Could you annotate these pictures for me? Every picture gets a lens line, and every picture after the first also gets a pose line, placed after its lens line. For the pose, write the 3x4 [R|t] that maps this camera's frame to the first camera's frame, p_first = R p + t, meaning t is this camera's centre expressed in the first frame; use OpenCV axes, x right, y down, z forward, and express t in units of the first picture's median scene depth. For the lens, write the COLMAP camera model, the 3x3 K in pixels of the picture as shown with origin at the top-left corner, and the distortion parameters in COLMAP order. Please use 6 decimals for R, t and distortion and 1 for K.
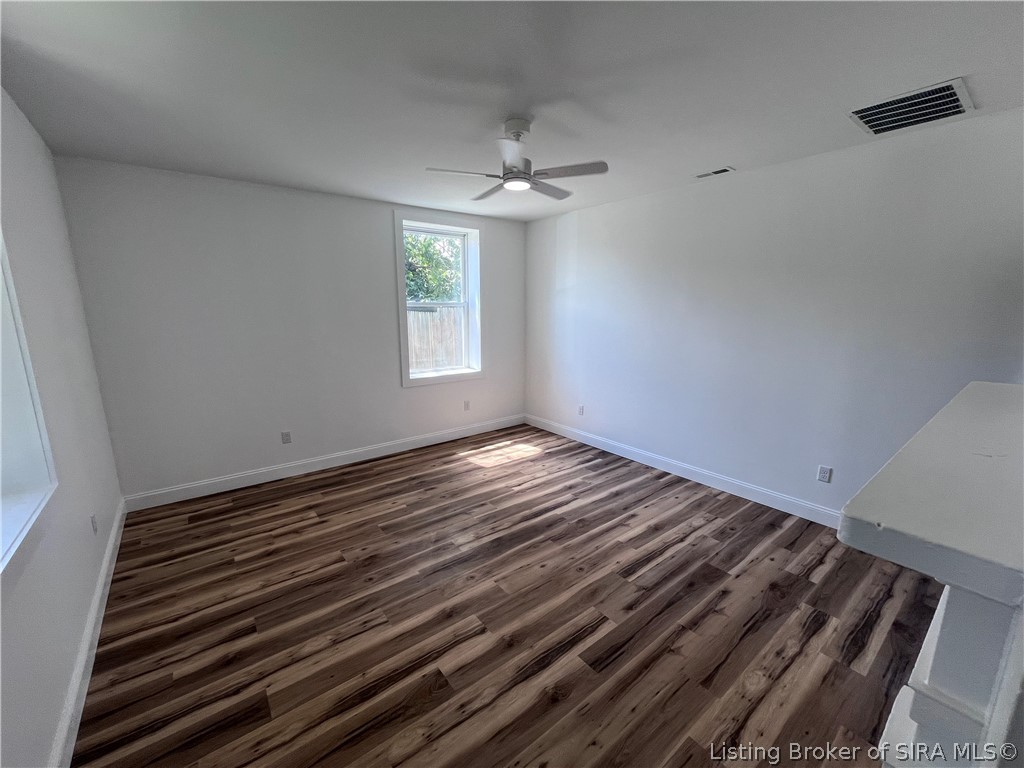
lens RADIAL K [[416.5, 0, 511.1], [0, 416.5, 380.4], [0, 0, 1]] dist [-0.001802, -0.000655]
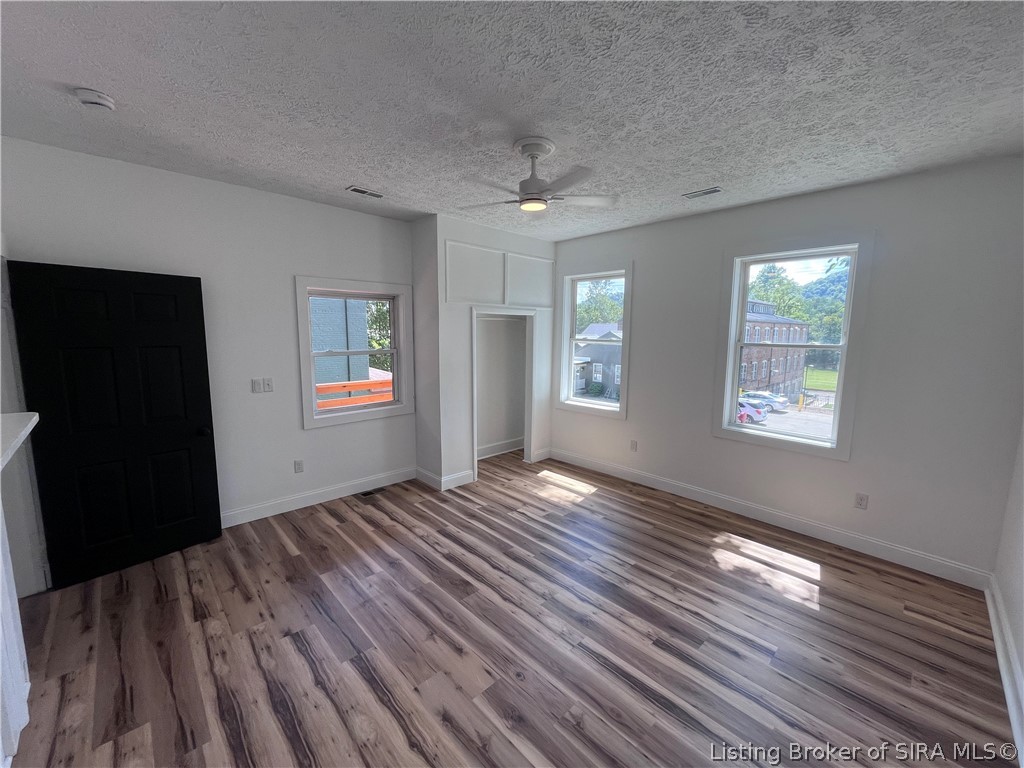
lens RADIAL K [[416.5, 0, 516.8], [0, 416.5, 384.3], [0, 0, 1]] dist [-0.001802, -0.000655]
pose [[0.100269, 0.136415, -0.985564, 1.058778], [-0.175288, 0.977485, 0.117463, -0.154448], [0.979398, 0.160979, 0.121923, 0.879814]]
